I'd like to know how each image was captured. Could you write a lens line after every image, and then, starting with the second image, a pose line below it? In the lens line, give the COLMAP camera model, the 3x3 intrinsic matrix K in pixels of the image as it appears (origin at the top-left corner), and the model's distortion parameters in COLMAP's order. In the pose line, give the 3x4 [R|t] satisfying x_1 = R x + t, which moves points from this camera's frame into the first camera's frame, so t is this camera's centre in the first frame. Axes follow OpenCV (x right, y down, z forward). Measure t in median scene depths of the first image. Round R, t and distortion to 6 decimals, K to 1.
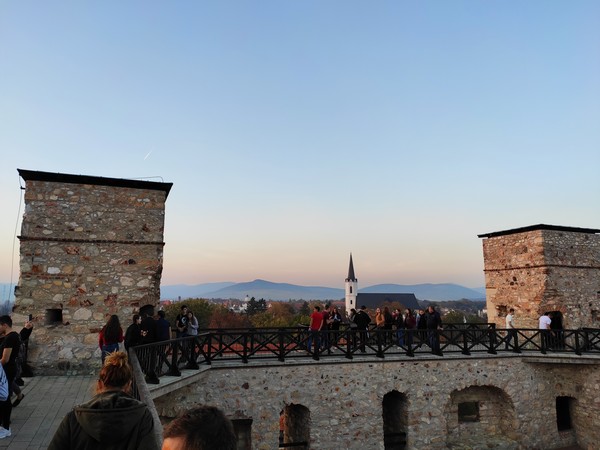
lens RADIAL K [[455.8, 0, 296.8], [0, 455.8, 218.9], [0, 0, 1]] dist [-0.025118, -0.012267]
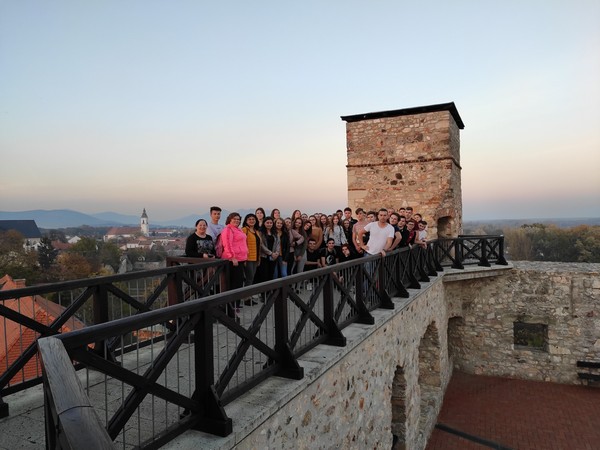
lens RADIAL K [[449.4, 0, 302.0], [0, 449.4, 225.3], [0, 0, 1]] dist [0.050435, -0.076768]
pose [[0.705273, -0.033880, 0.708125, -0.173572], [-0.090704, 0.986336, 0.137529, 0.127990], [-0.703109, -0.161225, 0.692563, 0.596220]]
